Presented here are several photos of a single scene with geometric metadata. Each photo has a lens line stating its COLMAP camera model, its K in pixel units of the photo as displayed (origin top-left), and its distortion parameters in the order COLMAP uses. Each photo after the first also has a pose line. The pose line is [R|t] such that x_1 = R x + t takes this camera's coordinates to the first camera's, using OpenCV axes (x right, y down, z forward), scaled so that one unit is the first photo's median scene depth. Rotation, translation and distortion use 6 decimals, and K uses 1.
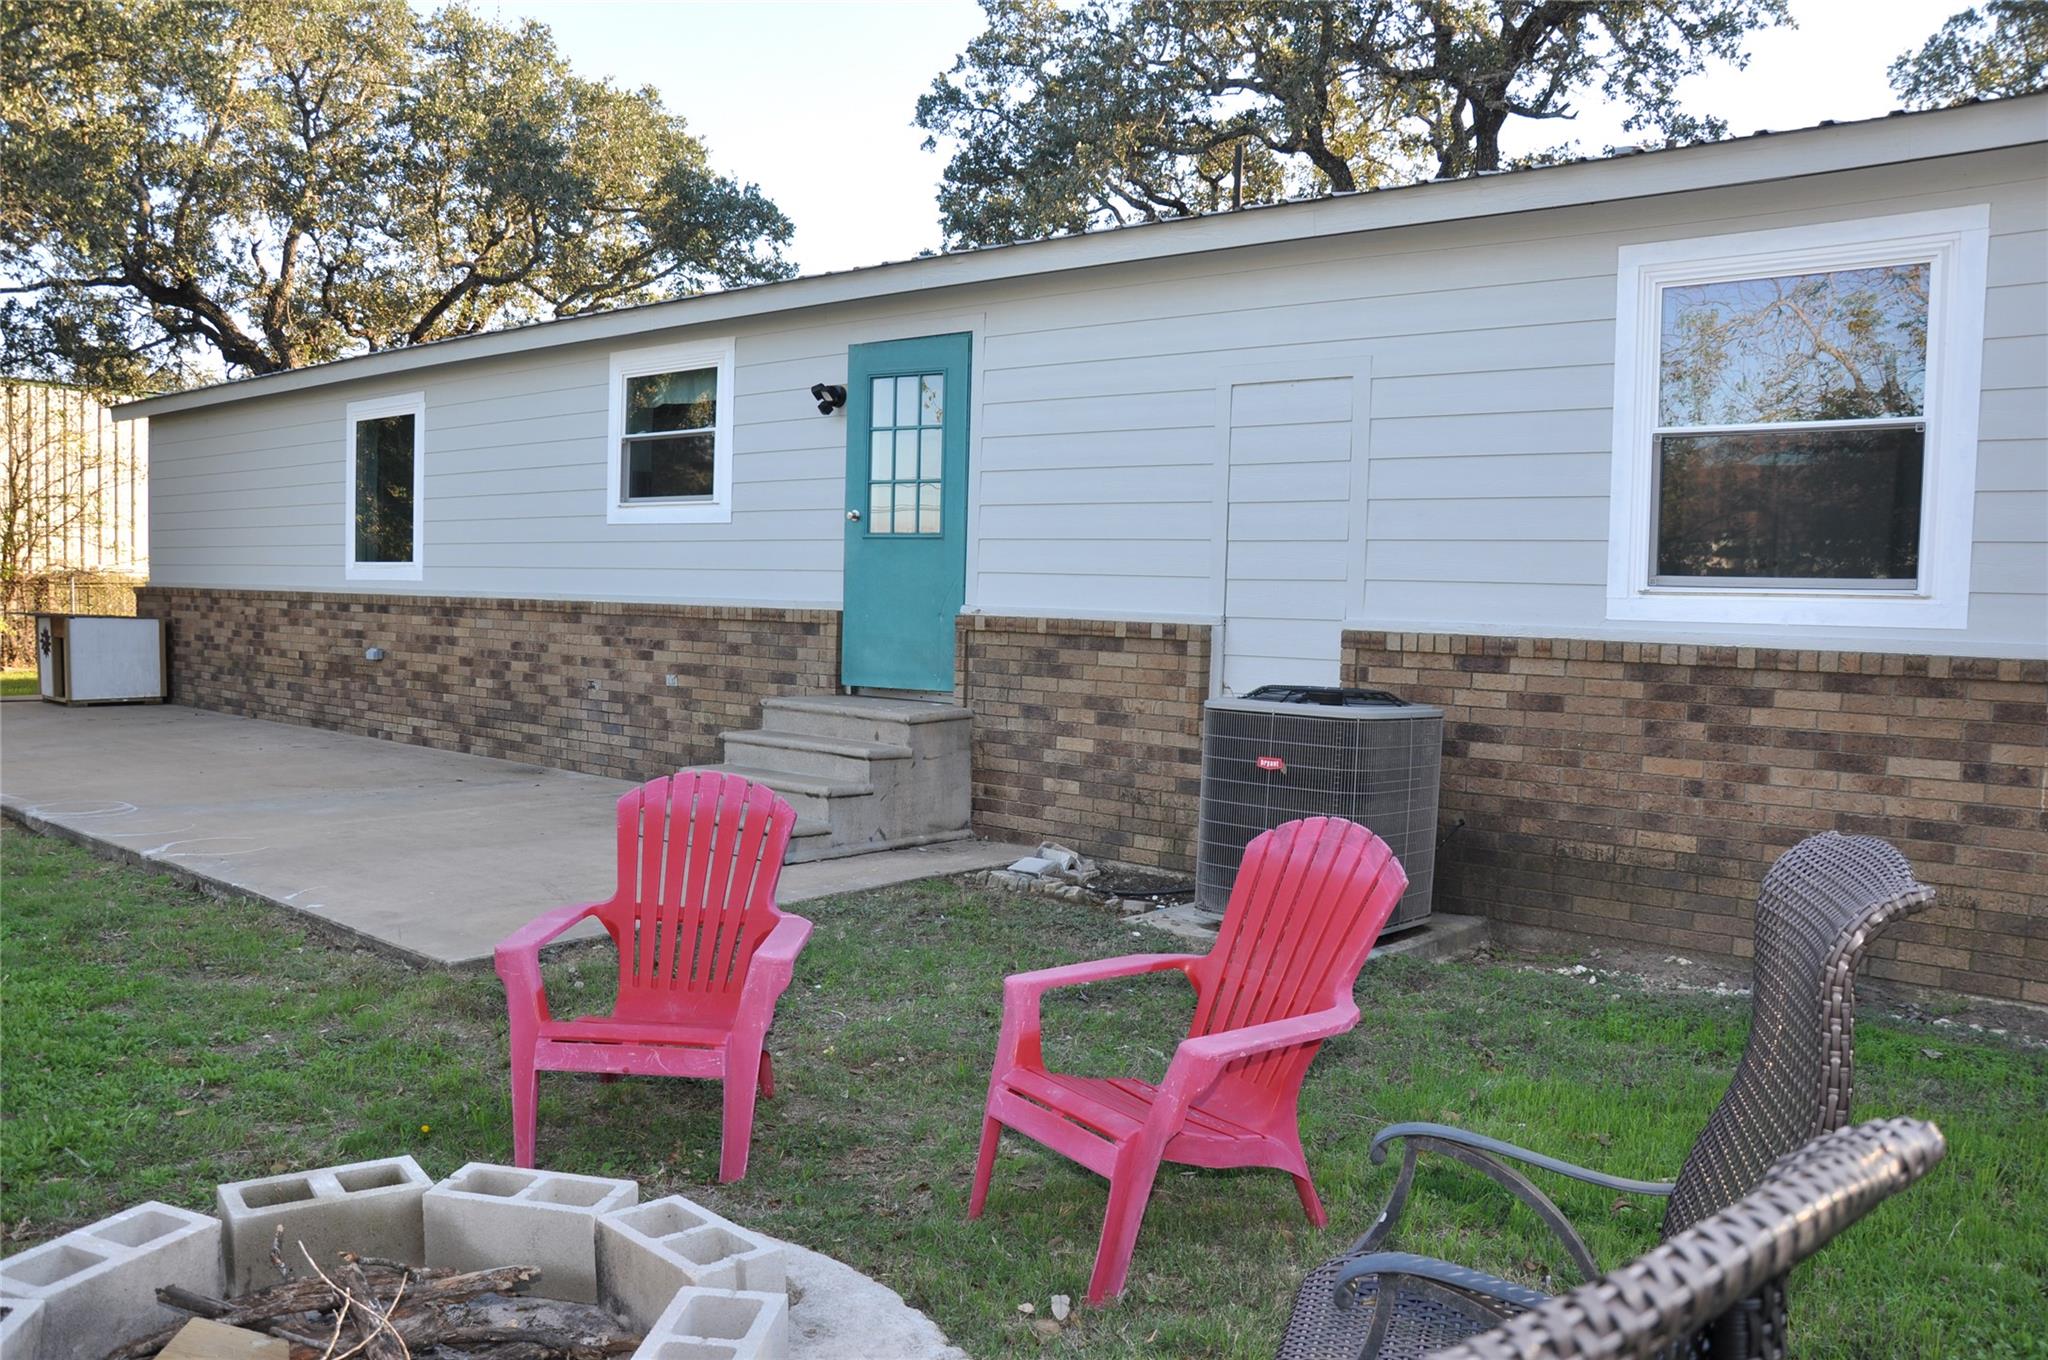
lens RADIAL K [[1601.5, 0, 990.1], [0, 1601.5, 717.0], [0, 0, 1]] dist [-0.163089, 0.127836]
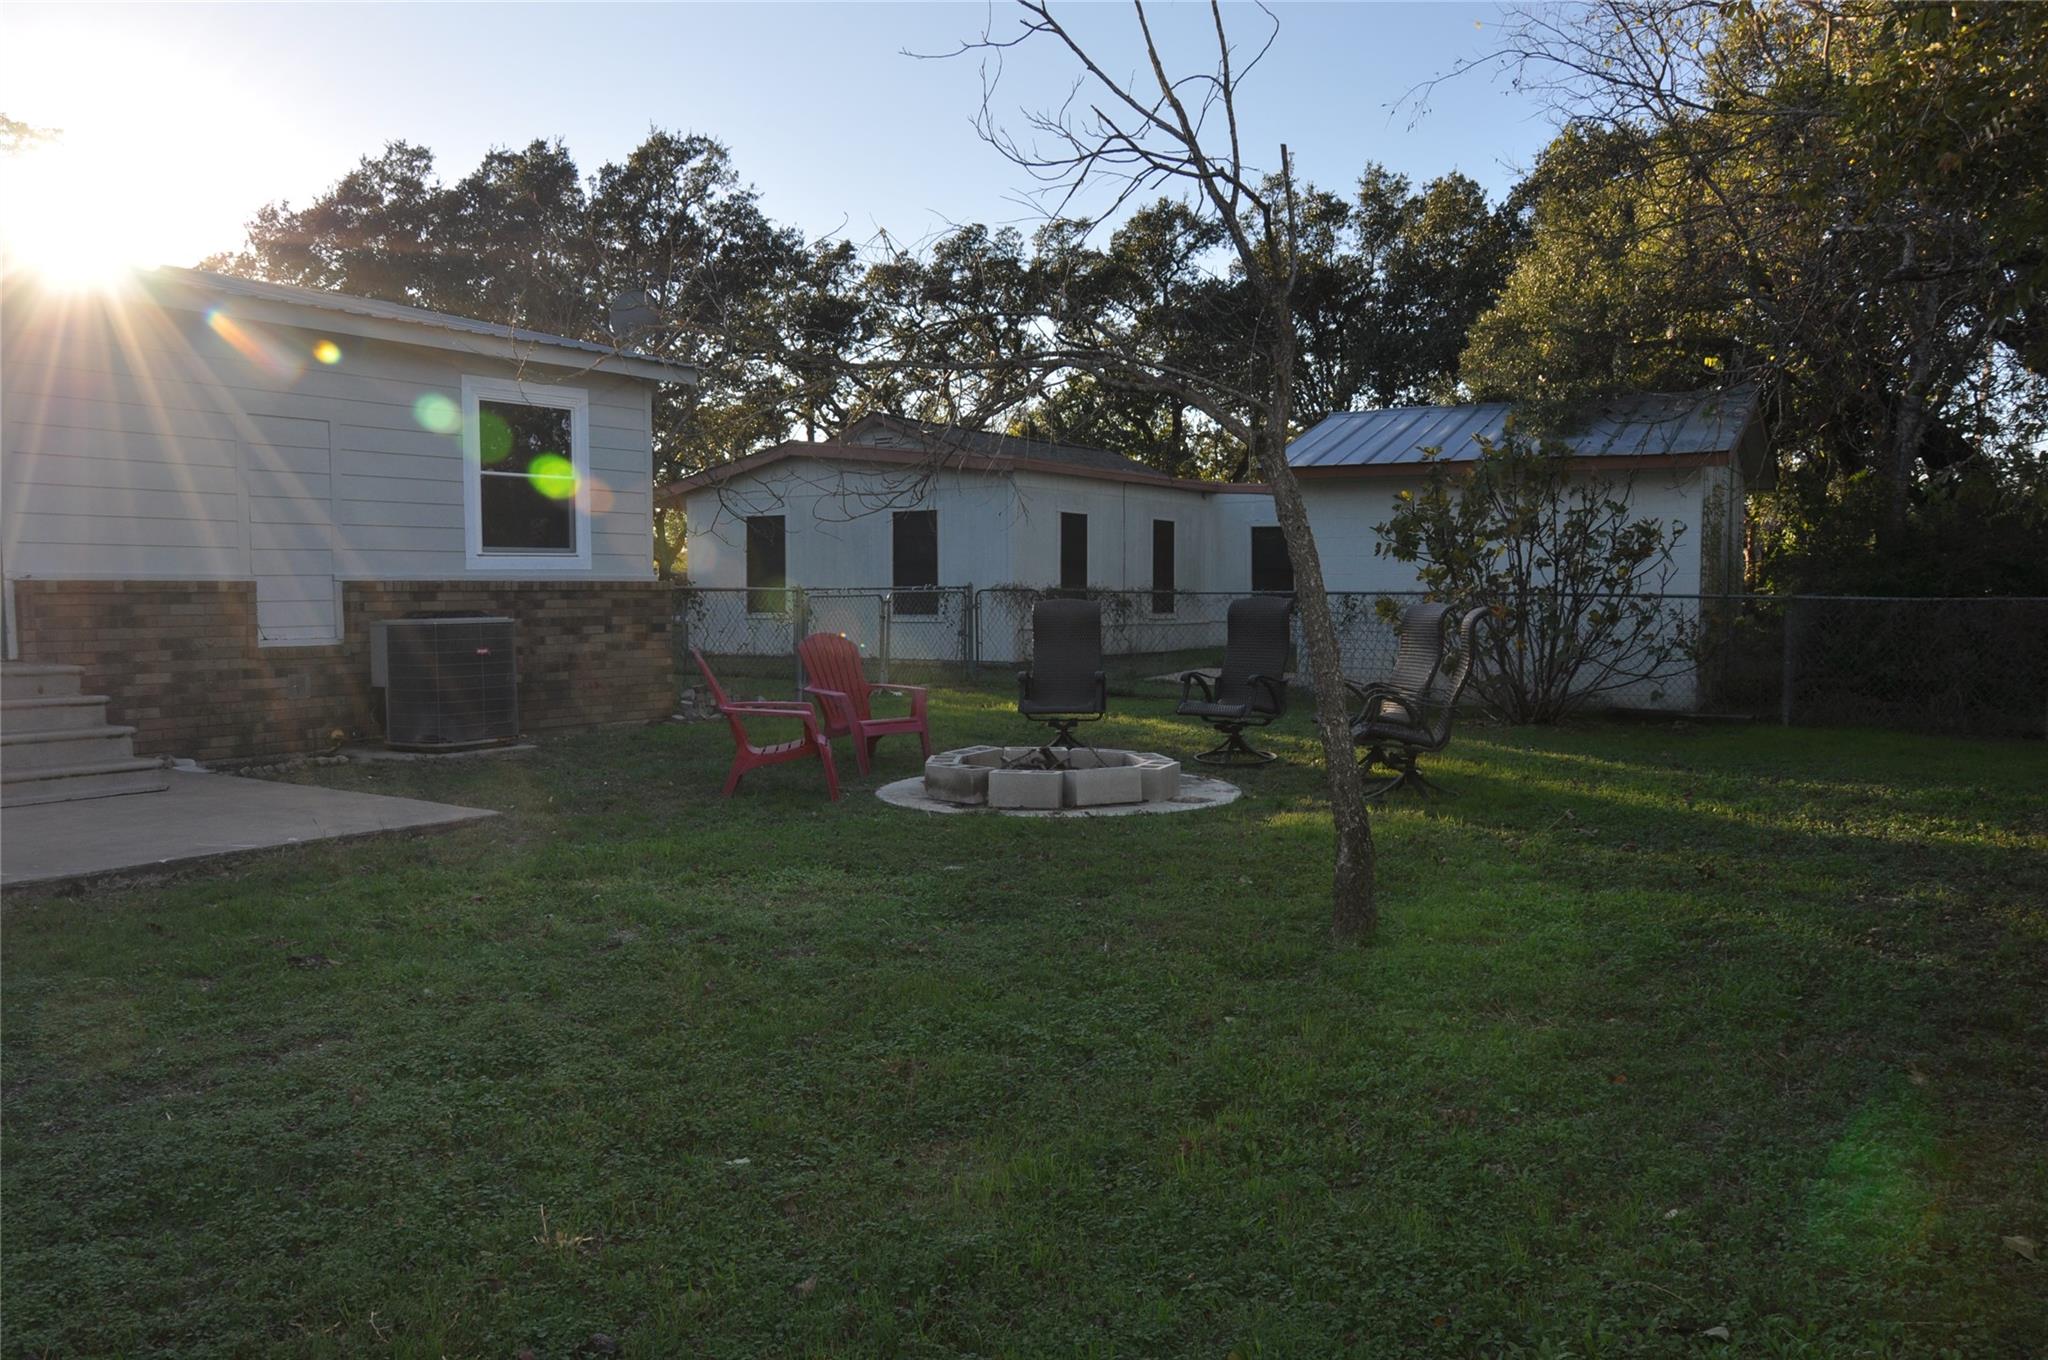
lens RADIAL K [[1601.5, 0, 990.1], [0, 1601.5, 717.0], [0, 0, 1]] dist [-0.163089, 0.127836]
pose [[-0.163838, -0.101631, 0.981238, -1.642932], [0.070689, 0.990912, 0.114436, -0.059775], [-0.983951, 0.088111, -0.155165, 0.698436]]
